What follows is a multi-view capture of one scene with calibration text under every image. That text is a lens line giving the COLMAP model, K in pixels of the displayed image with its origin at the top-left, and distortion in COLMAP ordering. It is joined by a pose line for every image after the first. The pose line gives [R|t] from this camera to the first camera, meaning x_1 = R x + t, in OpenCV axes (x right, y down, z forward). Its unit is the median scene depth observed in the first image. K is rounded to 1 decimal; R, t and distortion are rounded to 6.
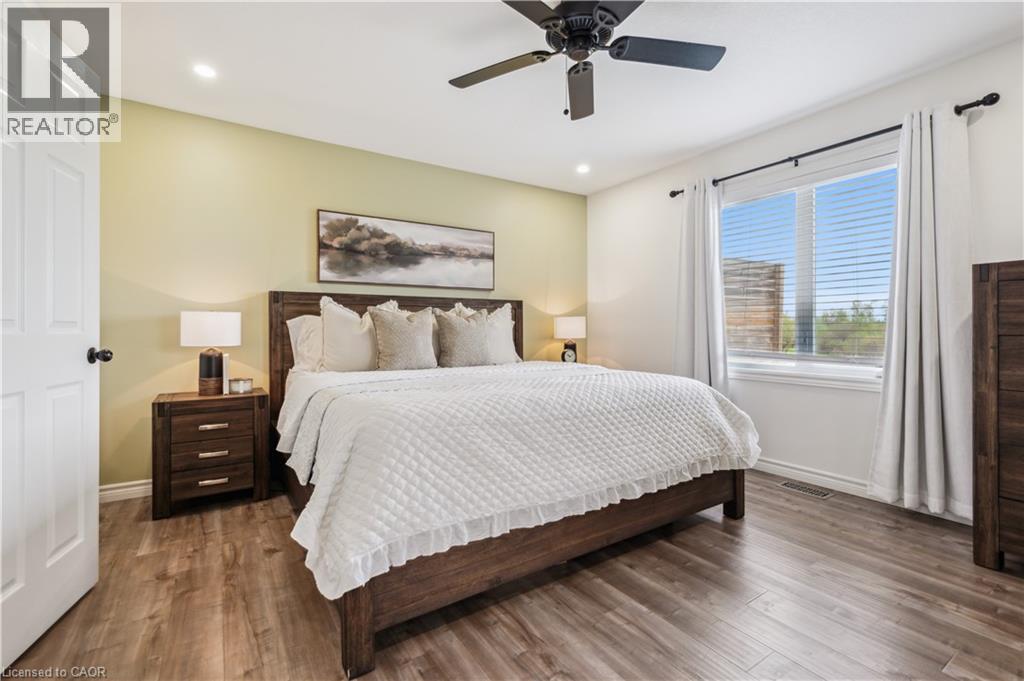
lens RADIAL K [[458.0, 0, 512.3], [0, 458.0, 331.9], [0, 0, 1]] dist [-0.000159, 0.000051]
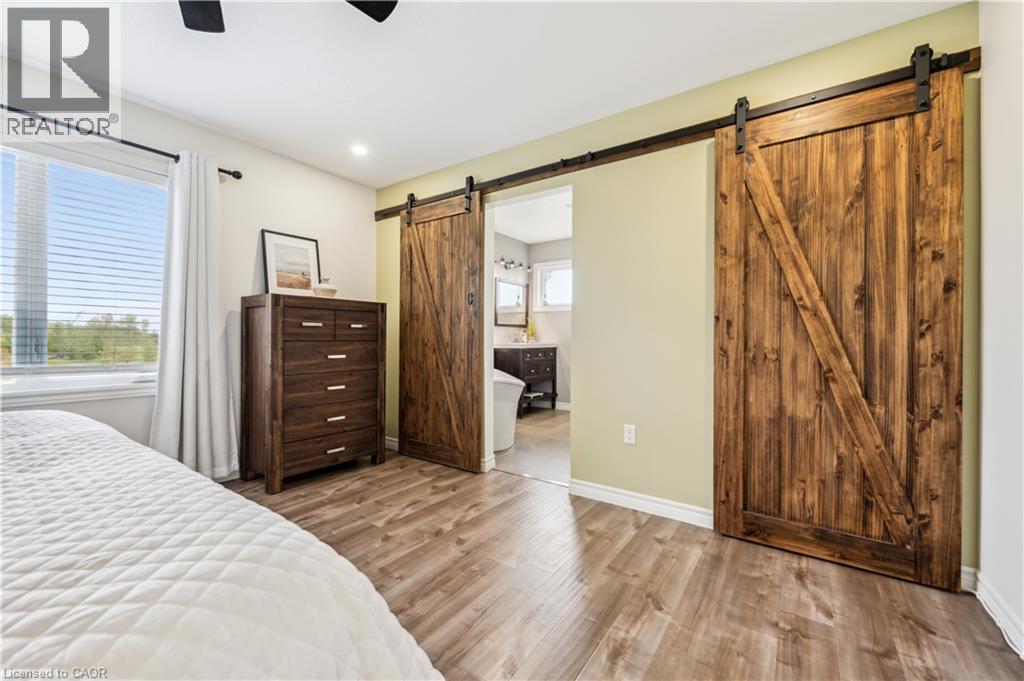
lens RADIAL K [[415.9, 0, 513.4], [0, 415.9, 340.0], [0, 0, 1]] dist [-0.000787, -0.000036]
pose [[-0.359113, -0.007290, 0.933265, -0.545407], [-0.001718, 0.999973, 0.007150, -0.007569], [-0.933292, 0.000965, -0.359116, 0.769122]]
